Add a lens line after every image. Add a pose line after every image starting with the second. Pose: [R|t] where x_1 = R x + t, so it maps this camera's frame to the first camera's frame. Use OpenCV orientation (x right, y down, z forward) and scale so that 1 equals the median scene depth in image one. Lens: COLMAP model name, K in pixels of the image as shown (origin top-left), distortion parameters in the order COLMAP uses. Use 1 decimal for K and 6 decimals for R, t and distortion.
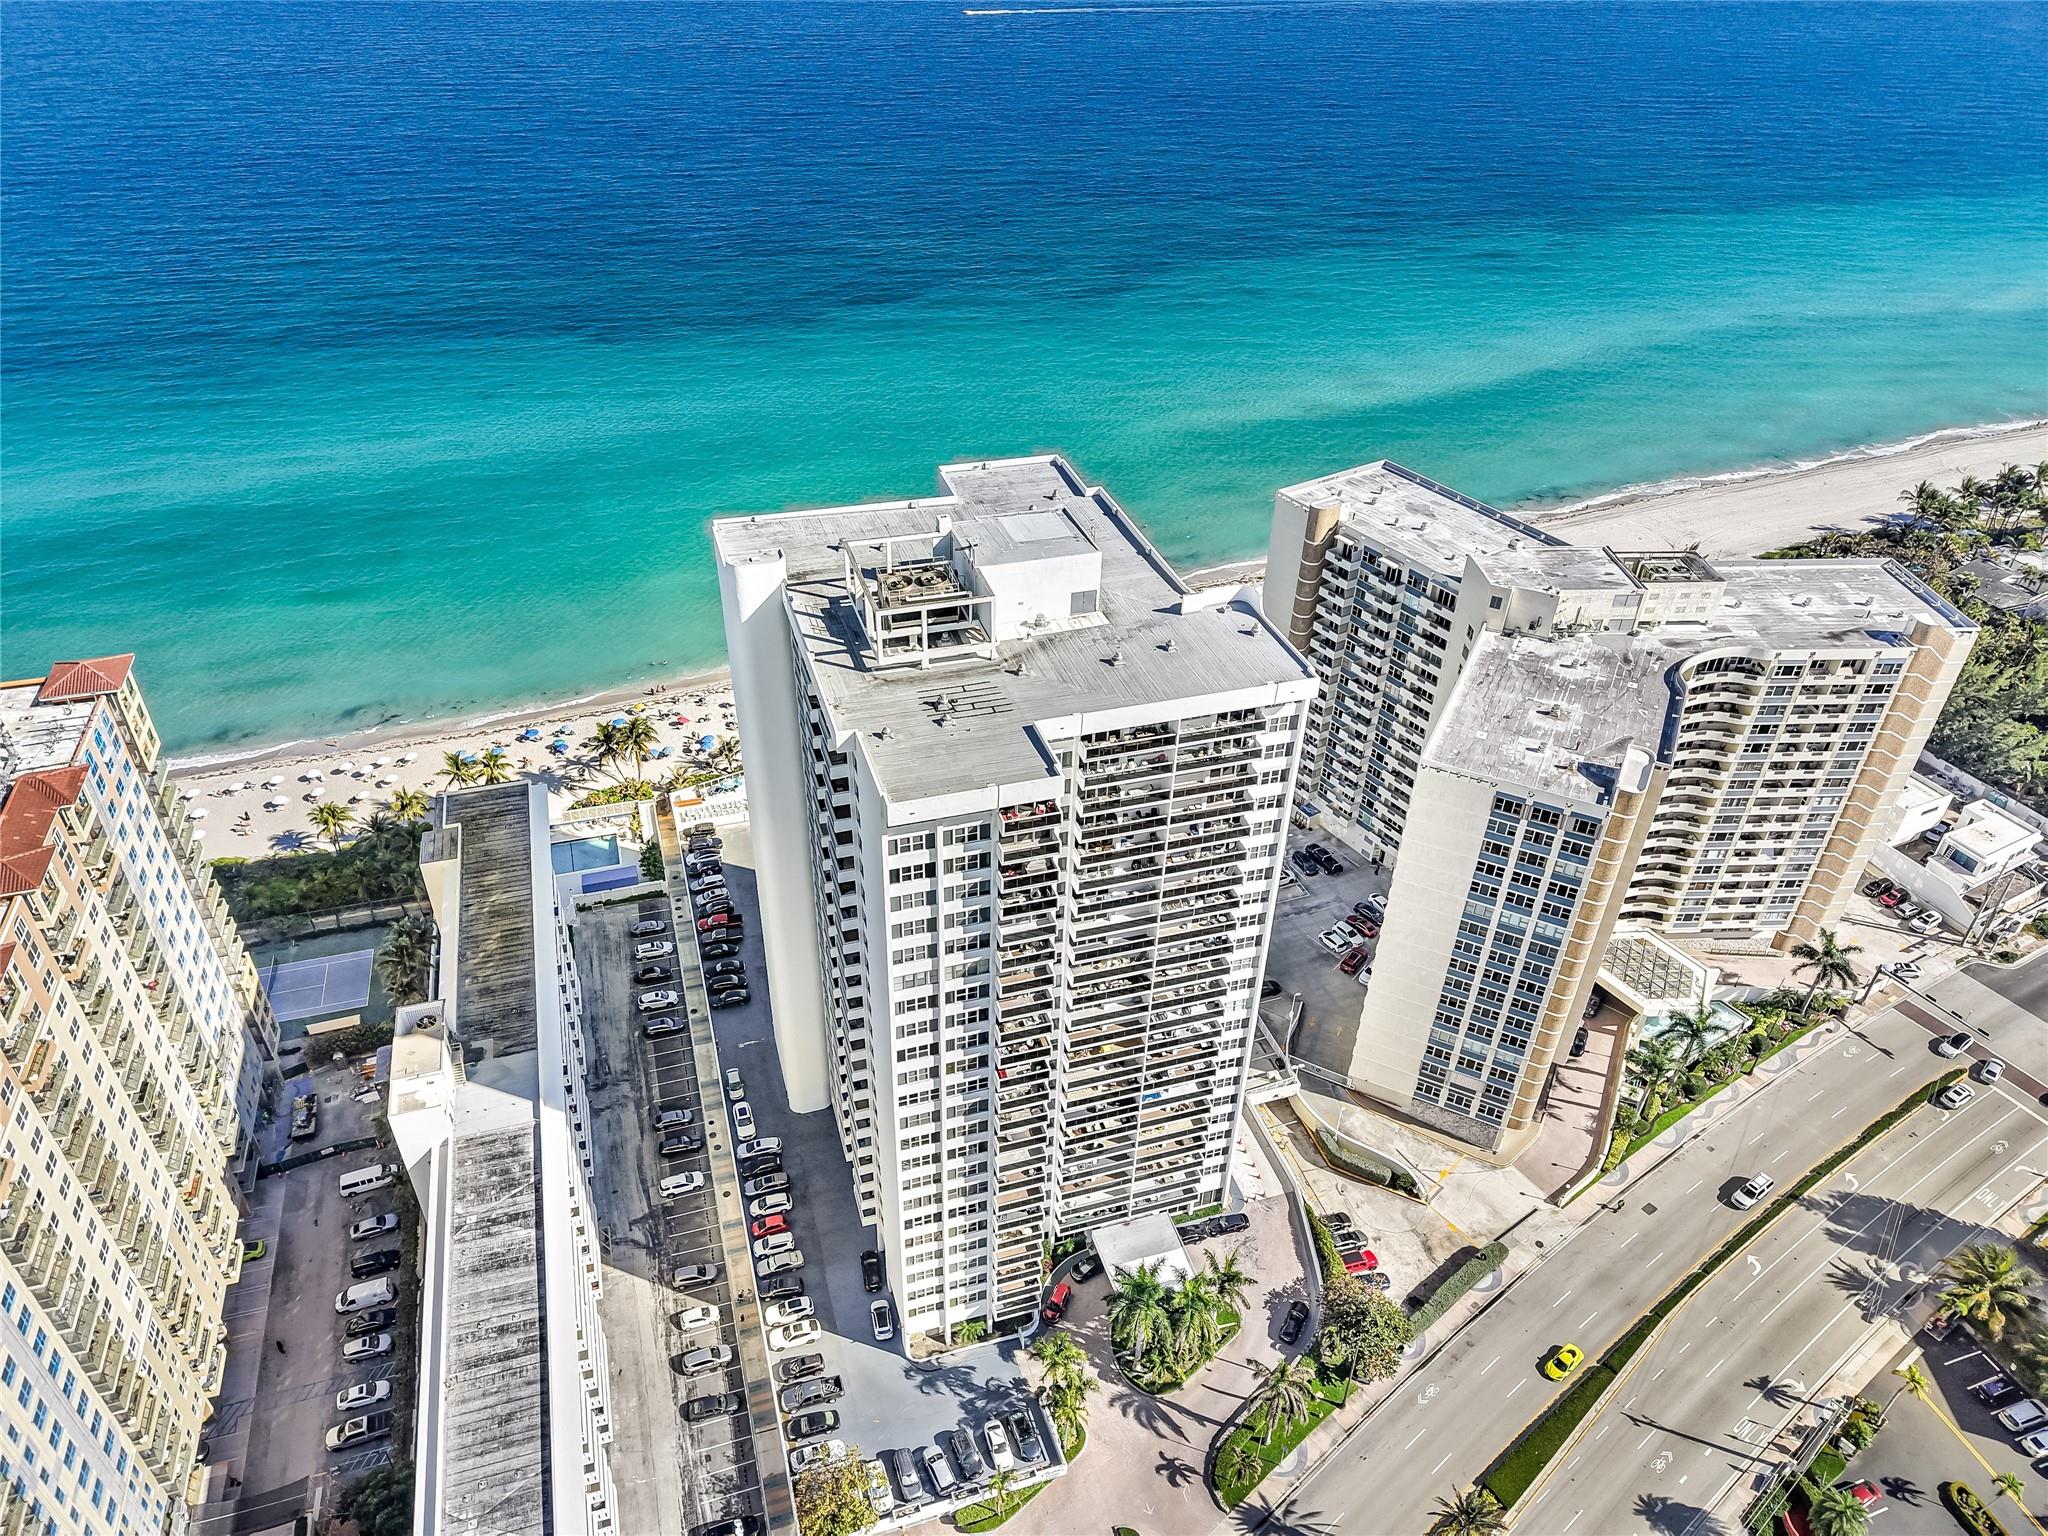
lens RADIAL K [[1369.8, 0, 1023.3], [0, 1369.8, 792.7], [0, 0, 1]] dist [0.013230, -0.000528]
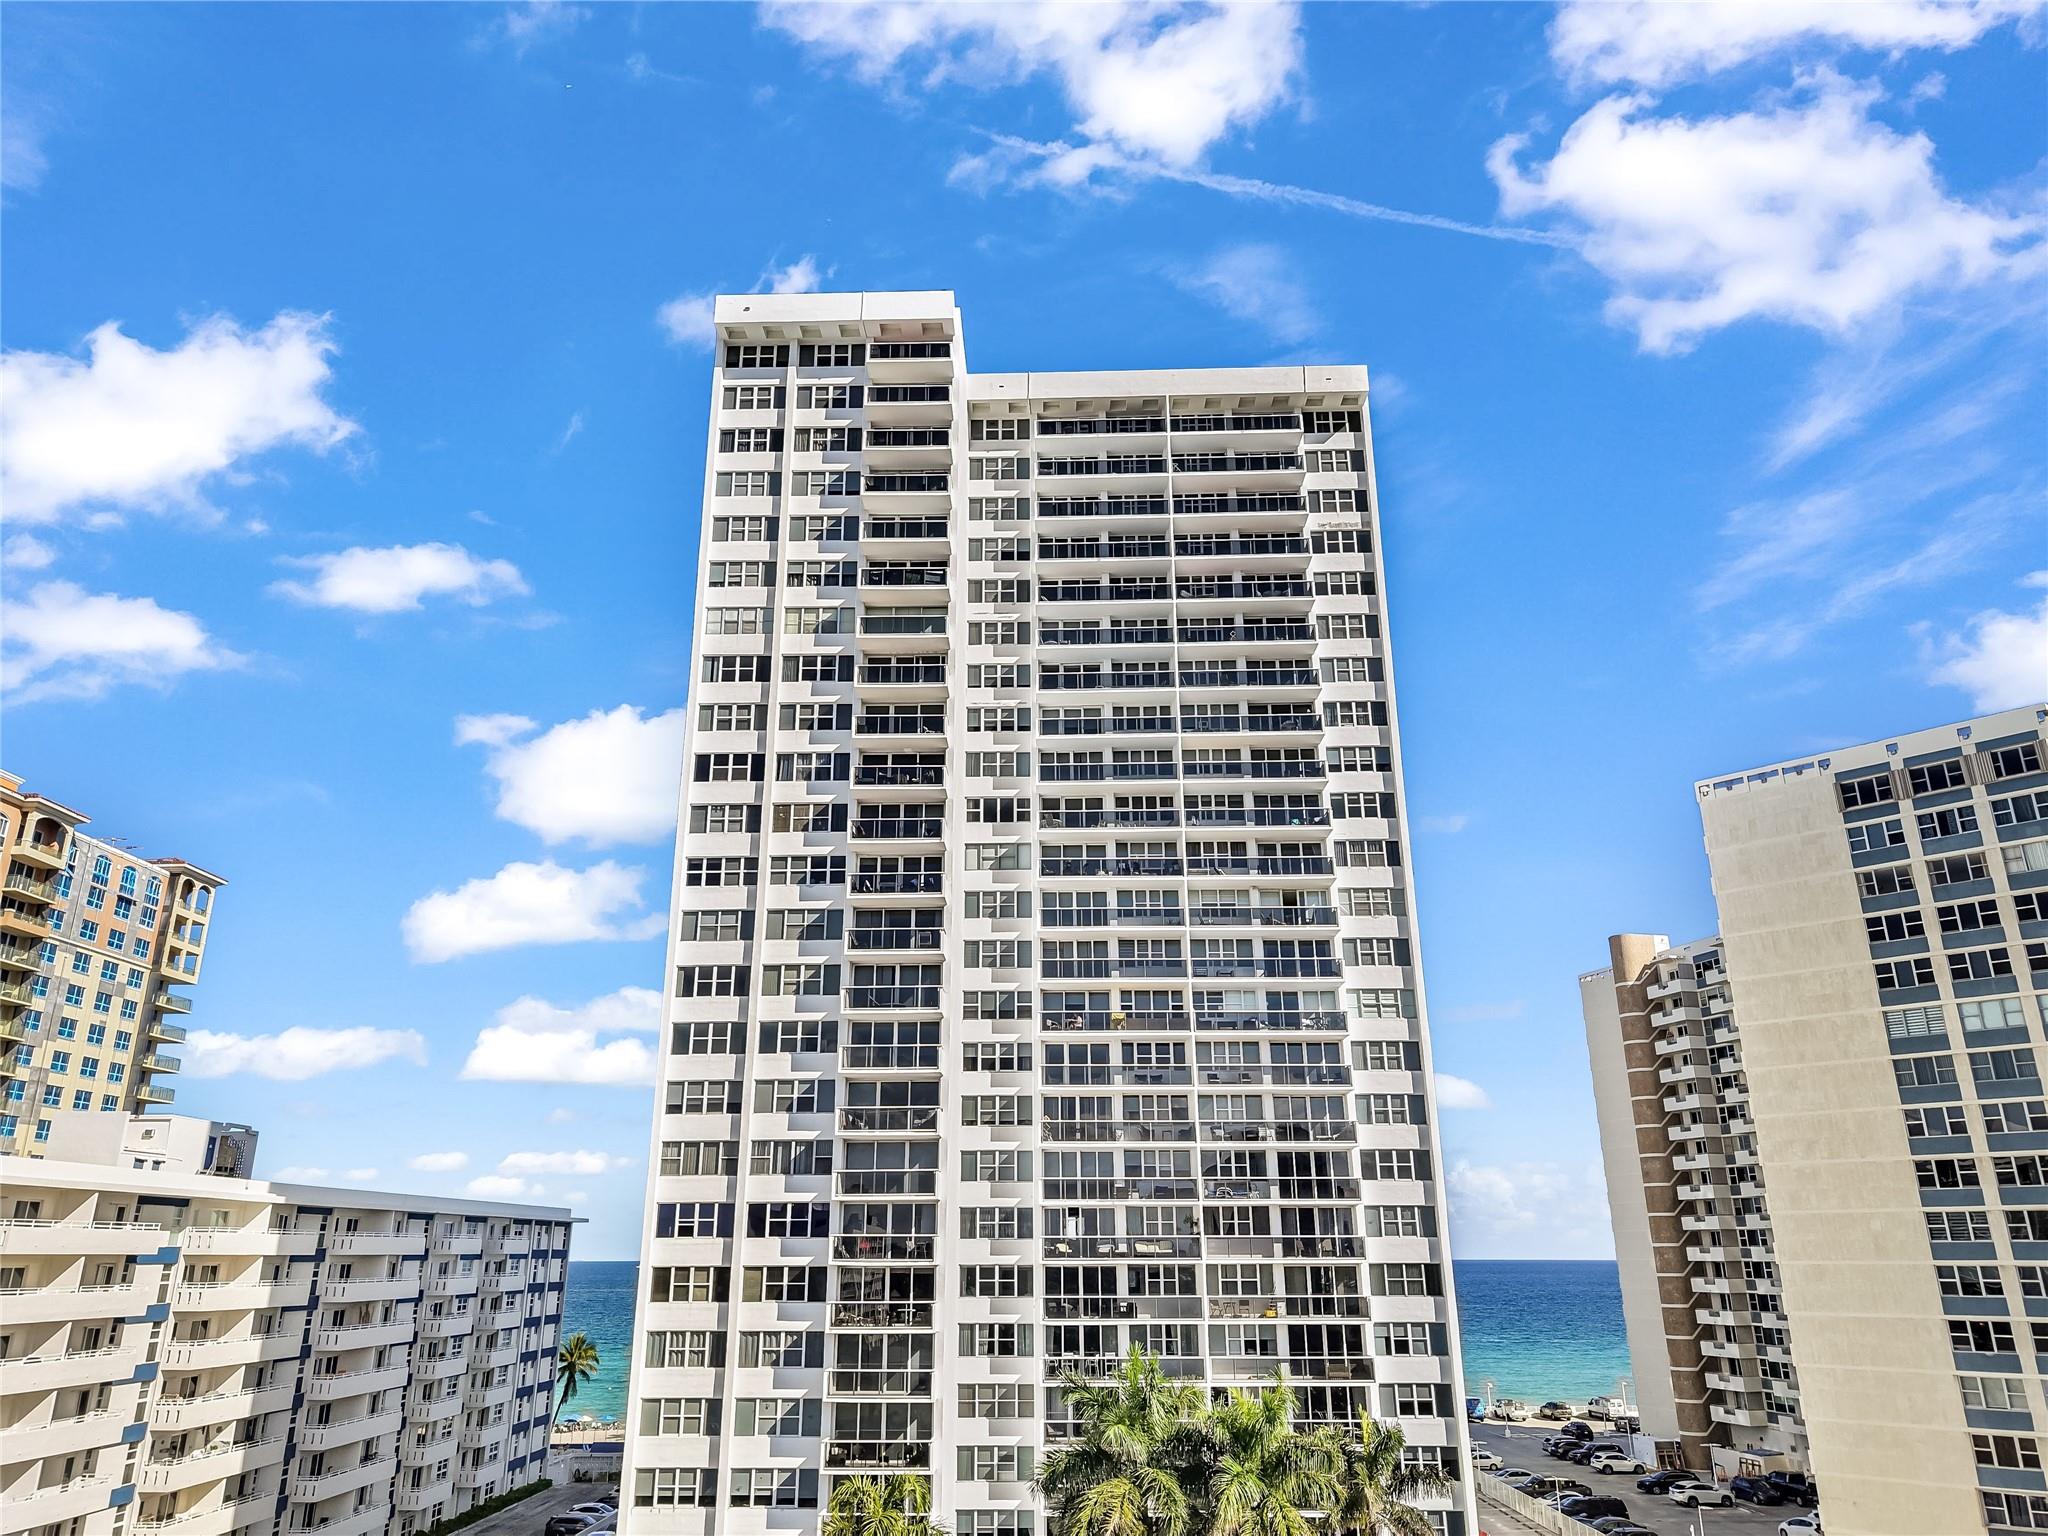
lens RADIAL K [[1369.9, 0, 1025.5], [0, 1369.9, 795.5], [0, 0, 1]] dist [0.037507, -0.036781]
pose [[0.946900, -0.124423, -0.296477, 0.191258], [-0.168346, 0.593745, -0.786846, 0.548935], [0.273934, 0.794976, 0.541271, 0.593253]]
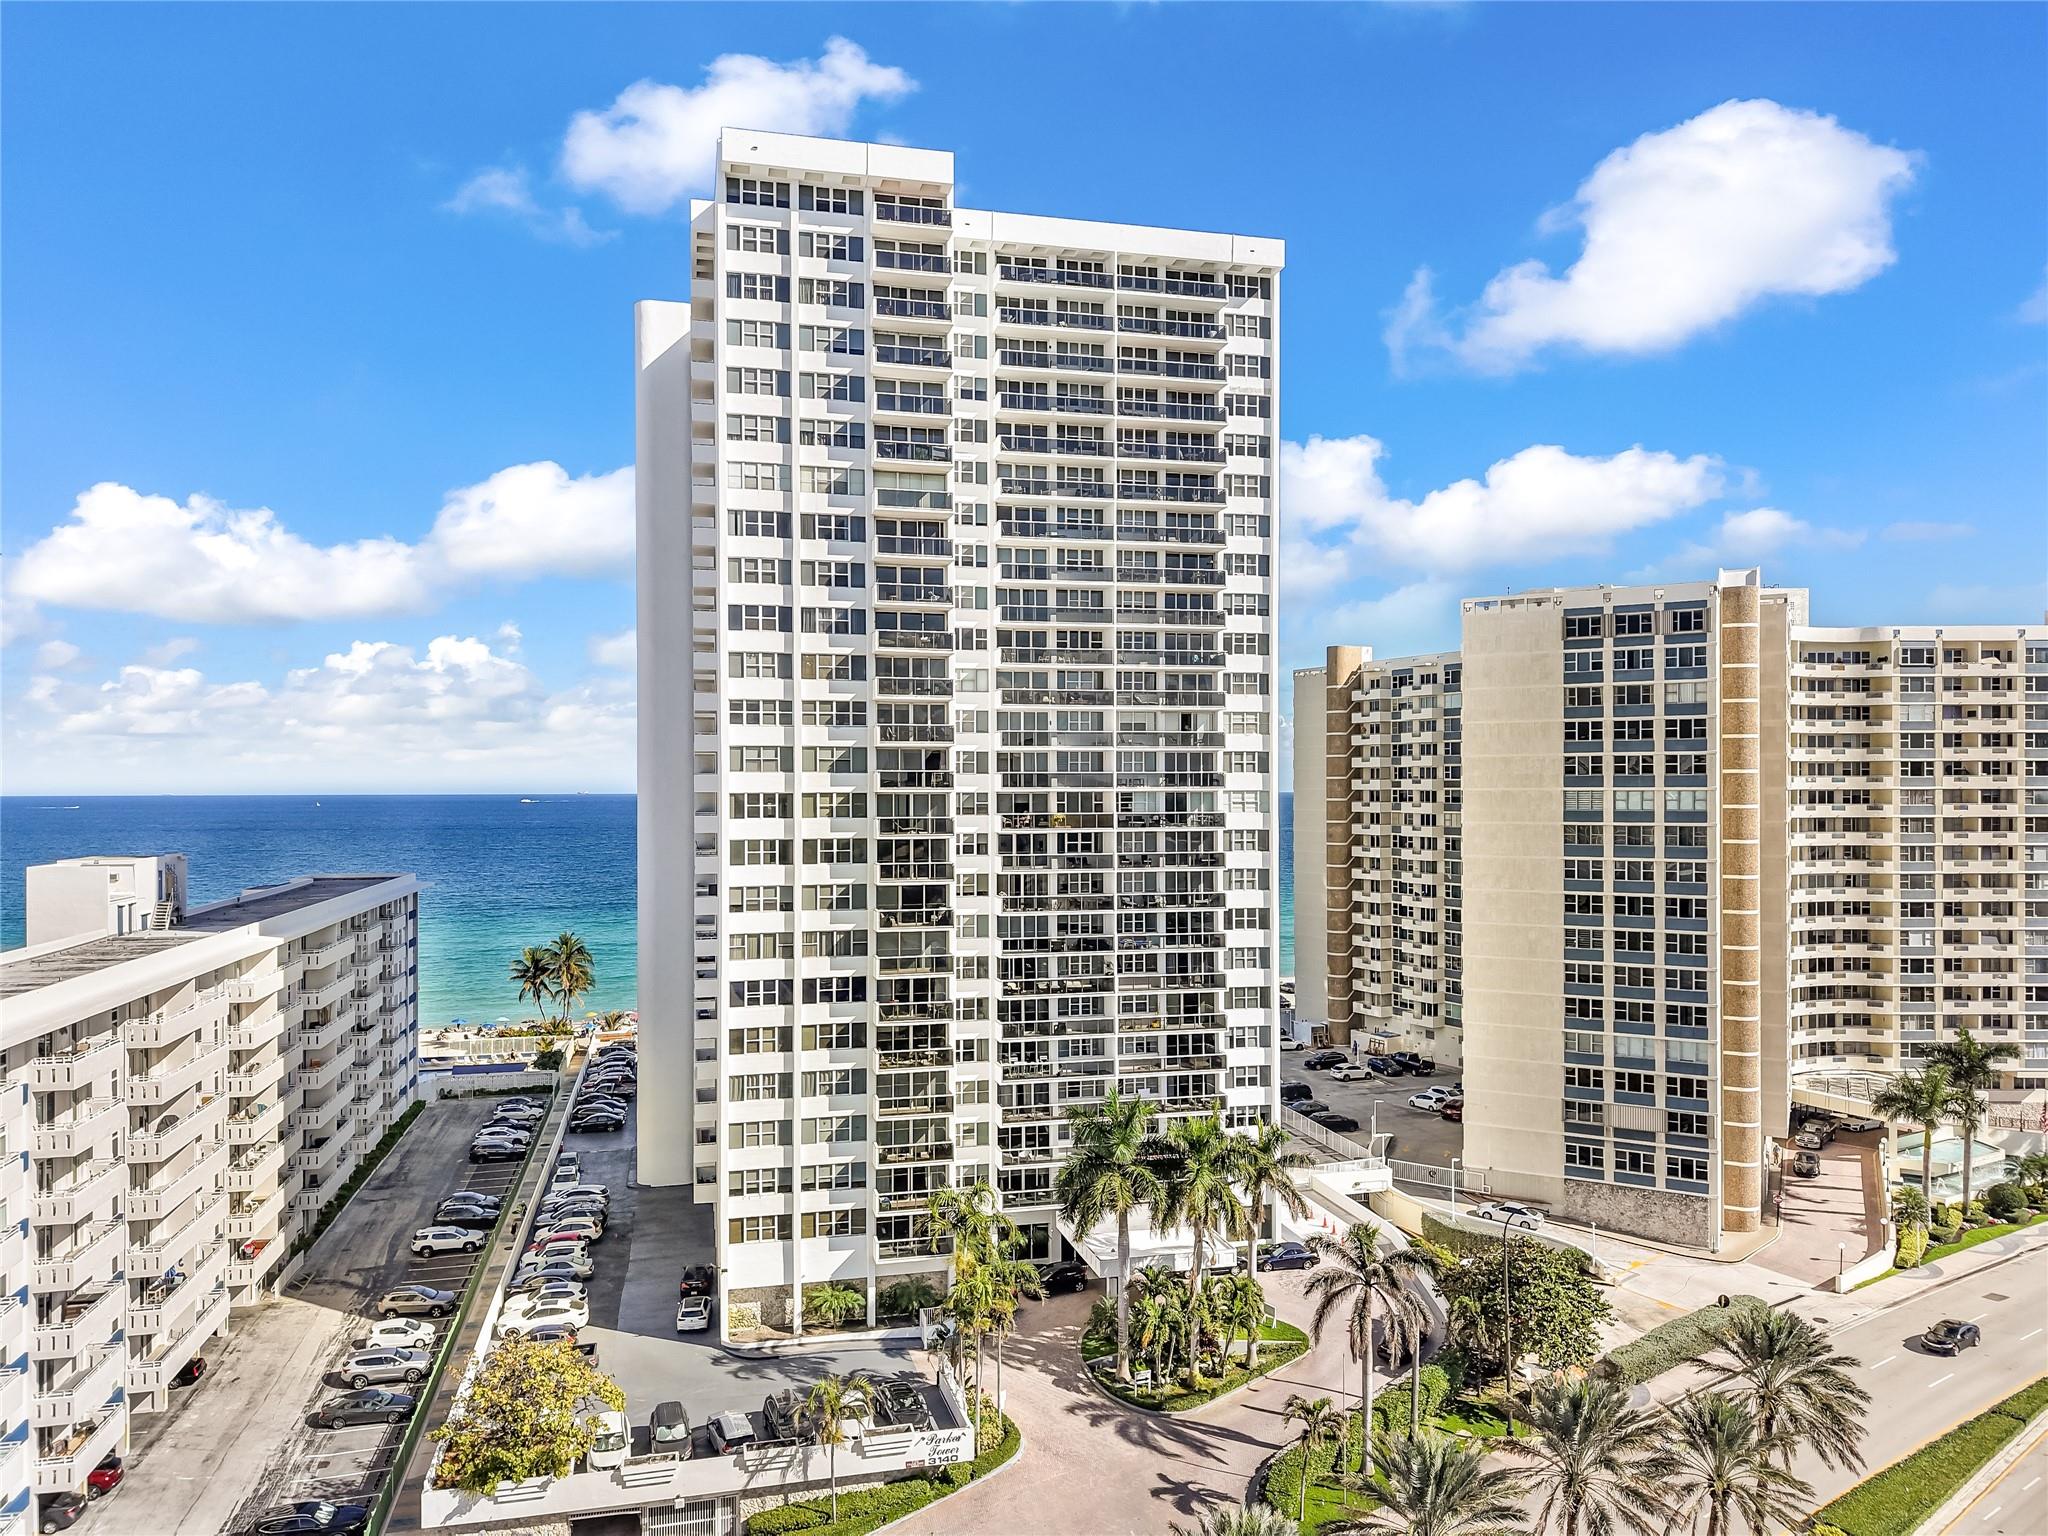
lens RADIAL K [[1369.9, 0, 1025.5], [0, 1369.9, 795.5], [0, 0, 1]] dist [0.037507, -0.036781]
pose [[0.997916, -0.023502, -0.060089, 0.082989], [-0.015629, 0.815520, -0.578518, 0.558186], [0.062600, 0.578251, 0.813454, 0.405169]]
